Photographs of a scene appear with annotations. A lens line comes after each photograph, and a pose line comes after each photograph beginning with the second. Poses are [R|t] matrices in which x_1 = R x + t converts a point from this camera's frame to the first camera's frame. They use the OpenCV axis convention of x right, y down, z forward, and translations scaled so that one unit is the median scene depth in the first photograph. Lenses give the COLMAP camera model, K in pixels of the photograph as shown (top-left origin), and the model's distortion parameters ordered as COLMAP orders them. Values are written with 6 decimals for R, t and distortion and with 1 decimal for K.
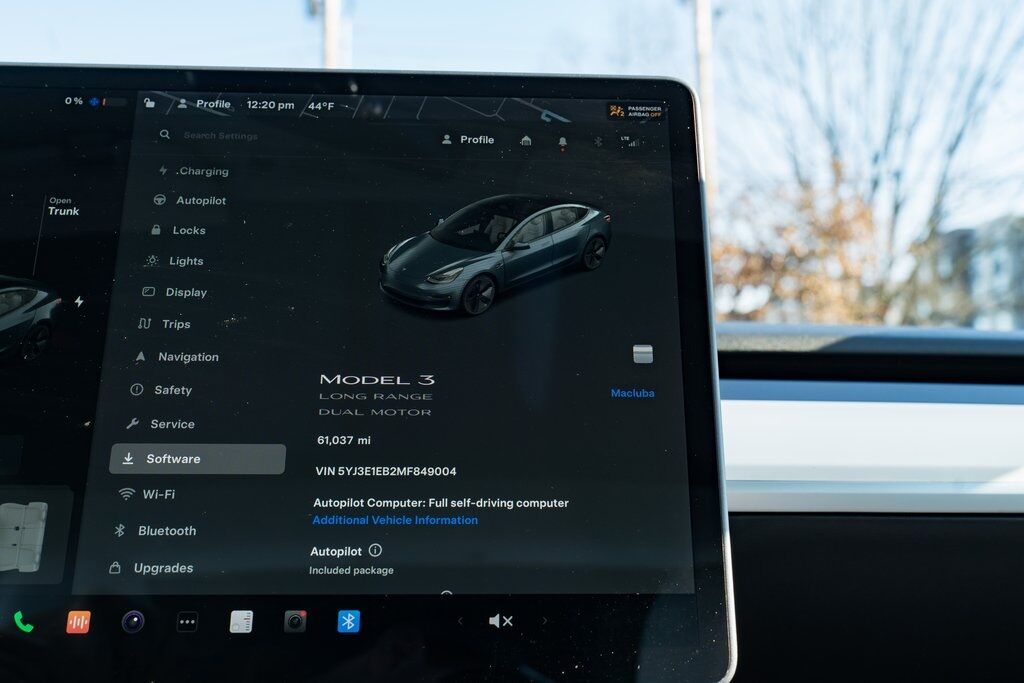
lens RADIAL K [[1010.4, 0, 513.0], [0, 1010.4, 342.6], [0, 0, 1]] dist [0.011157, 0.000000]
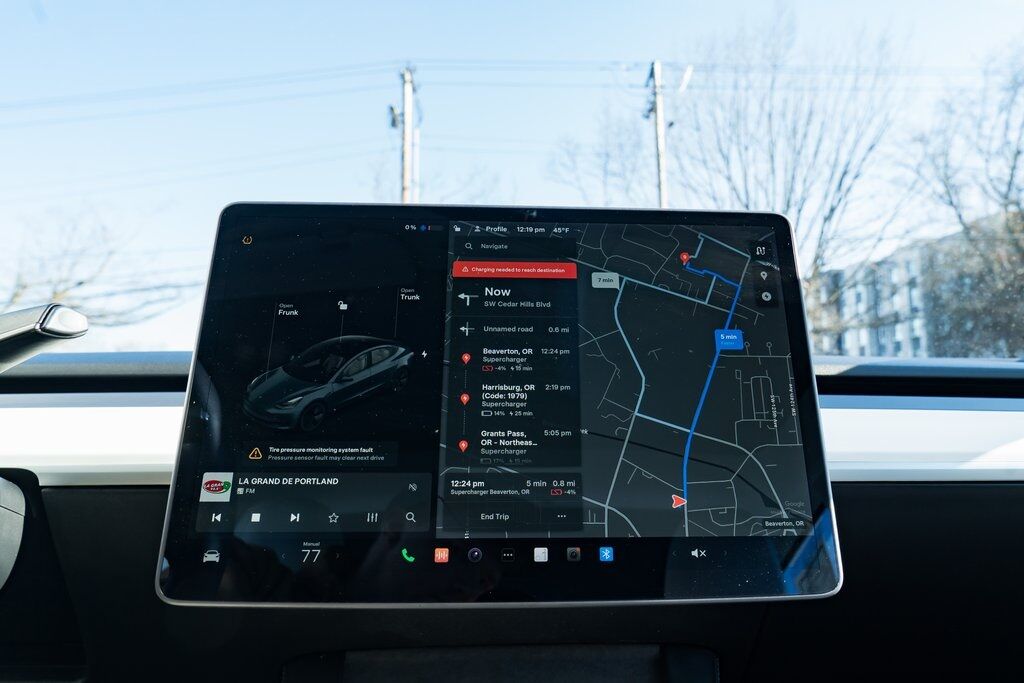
lens RADIAL K [[705.7, 0, 523.9], [0, 705.7, 330.3], [0, 0, 1]] dist [-0.009906, 0.008329]
pose [[0.999850, 0.000274, 0.017327, -0.271528], [0.000115, 0.999749, -0.022425, -0.049925], [-0.017329, 0.022424, 0.999598, -0.116591]]
